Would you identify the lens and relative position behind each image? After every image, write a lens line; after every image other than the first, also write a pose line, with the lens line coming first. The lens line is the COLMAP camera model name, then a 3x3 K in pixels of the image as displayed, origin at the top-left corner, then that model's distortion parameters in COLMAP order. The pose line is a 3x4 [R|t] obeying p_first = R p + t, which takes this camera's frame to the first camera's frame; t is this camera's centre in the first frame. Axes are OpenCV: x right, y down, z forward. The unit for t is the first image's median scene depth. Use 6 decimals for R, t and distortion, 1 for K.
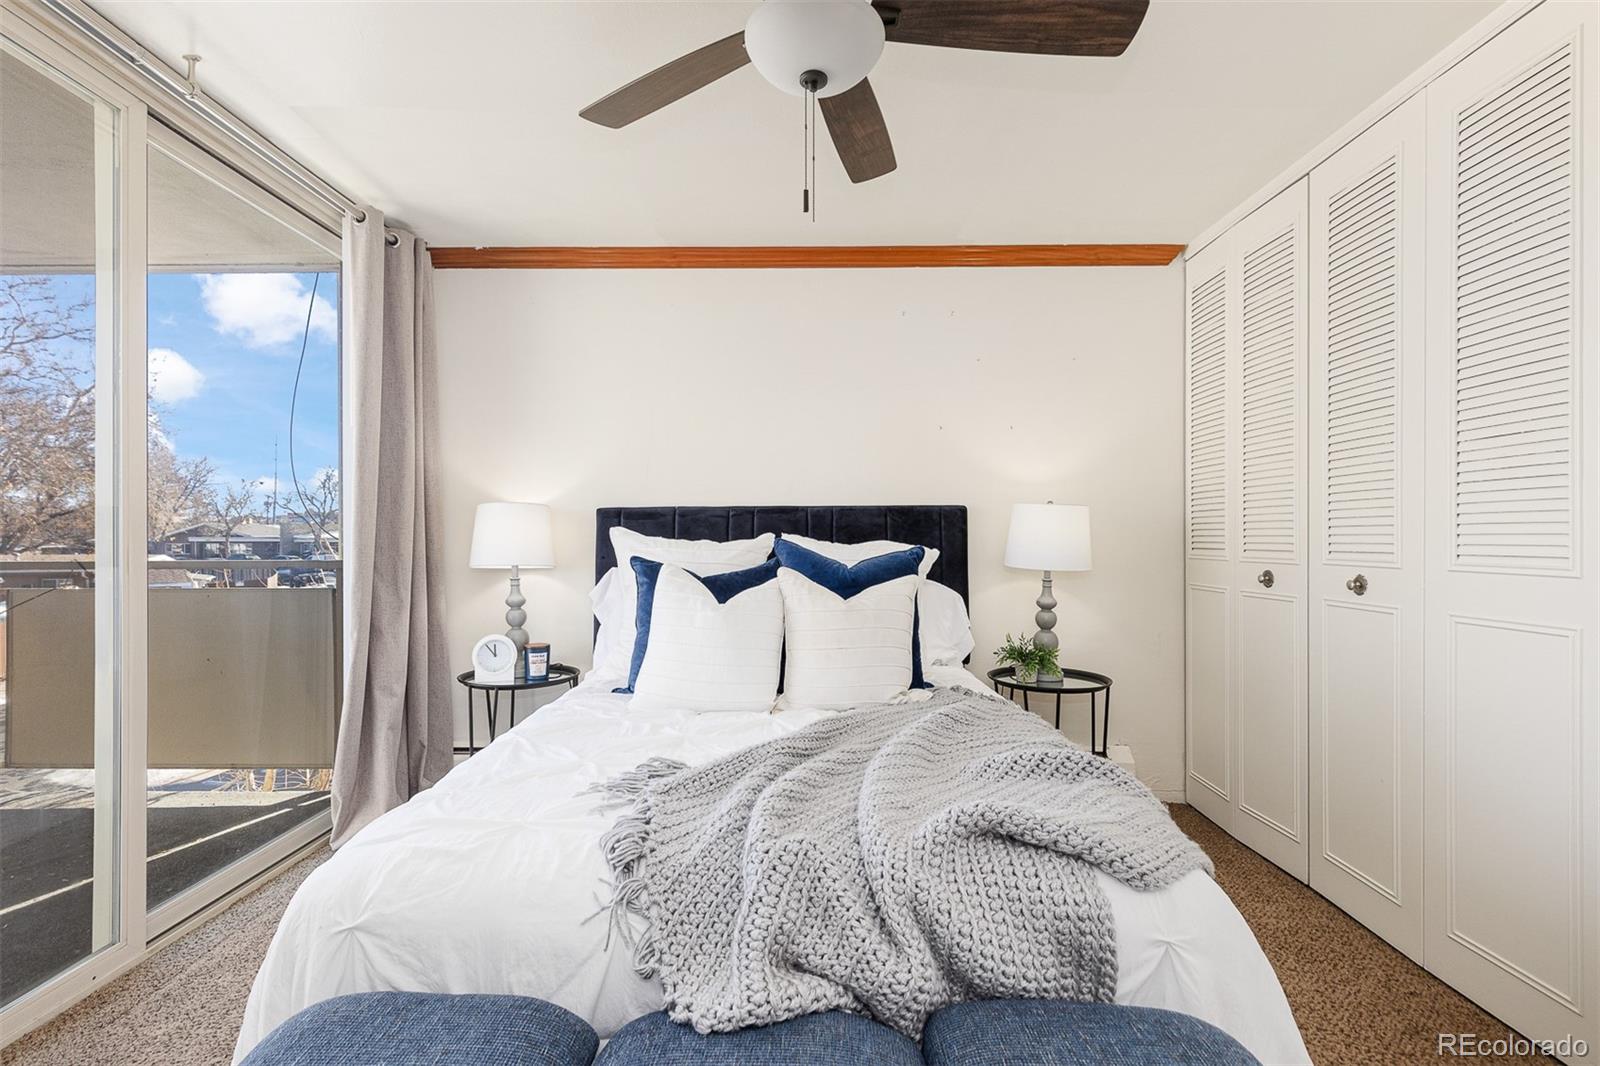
lens RADIAL K [[753.7, 0, 804.2], [0, 753.7, 527.8], [0, 0, 1]] dist [0.002965, 0.000308]
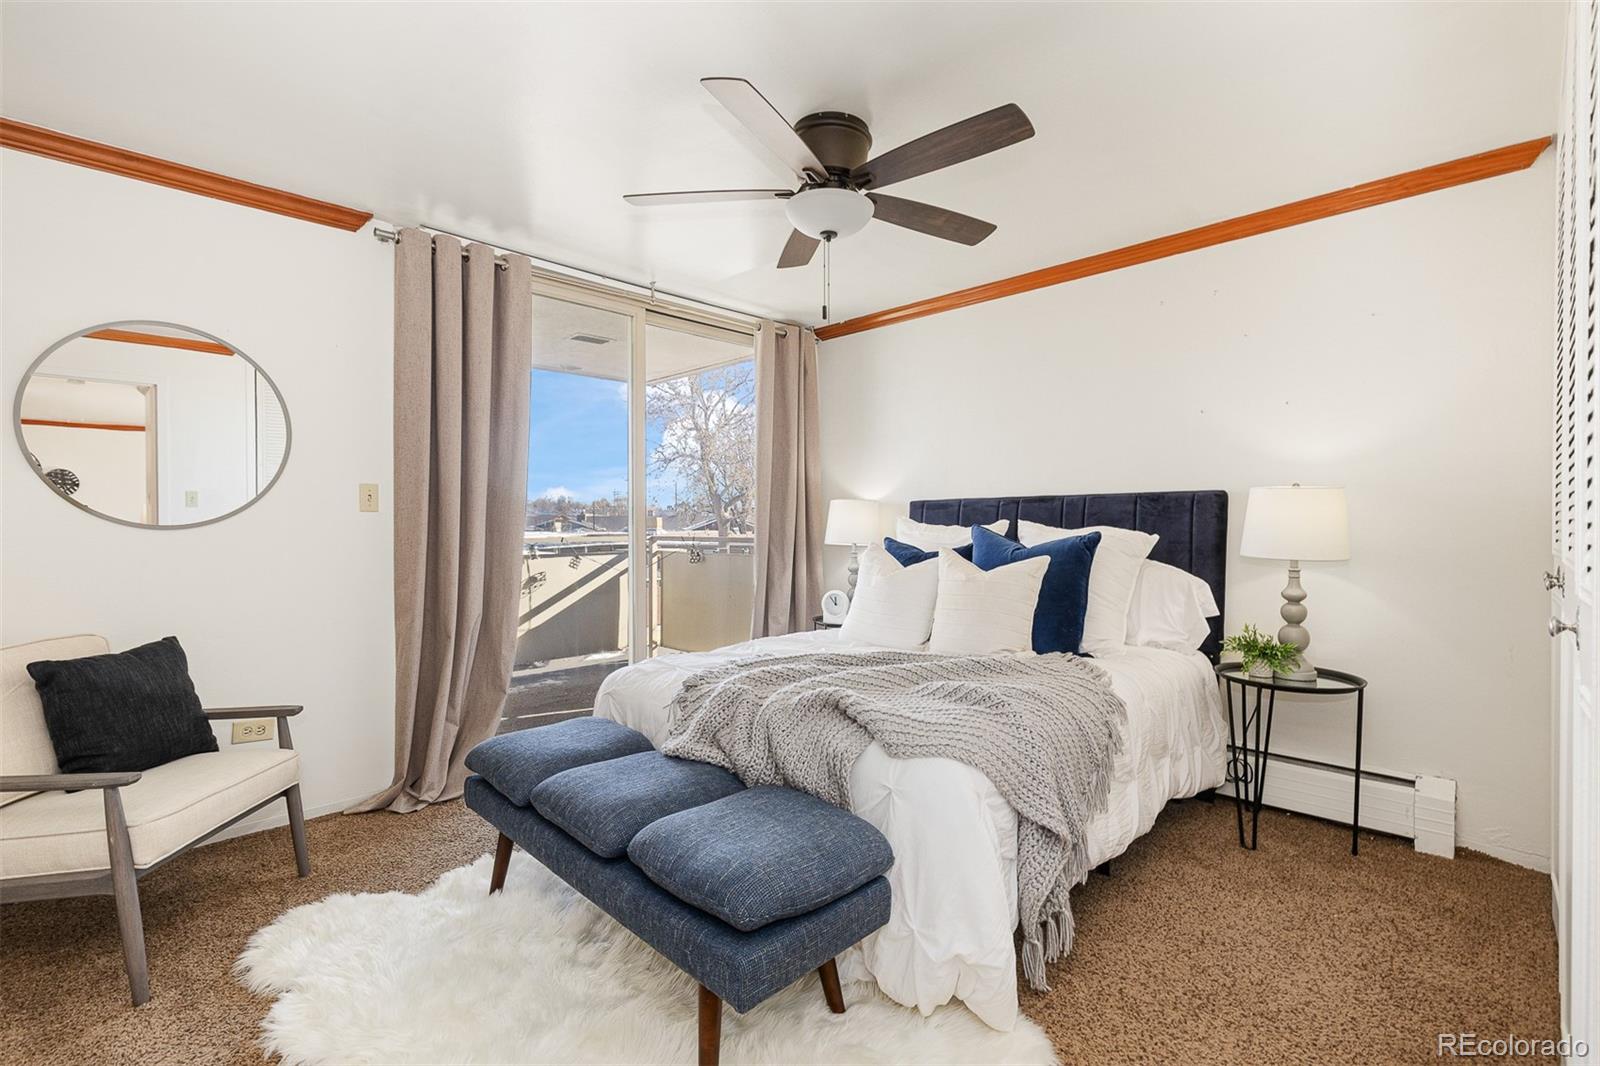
lens RADIAL K [[753.7, 0, 803.3], [0, 753.7, 527.0], [0, 0, 1]] dist [0.002965, 0.000308]
pose [[0.707448, 0.004407, -0.706752, 0.549814], [0.011673, 0.999771, 0.017919, -0.006863], [0.706669, -0.020927, 0.707235, -0.079468]]
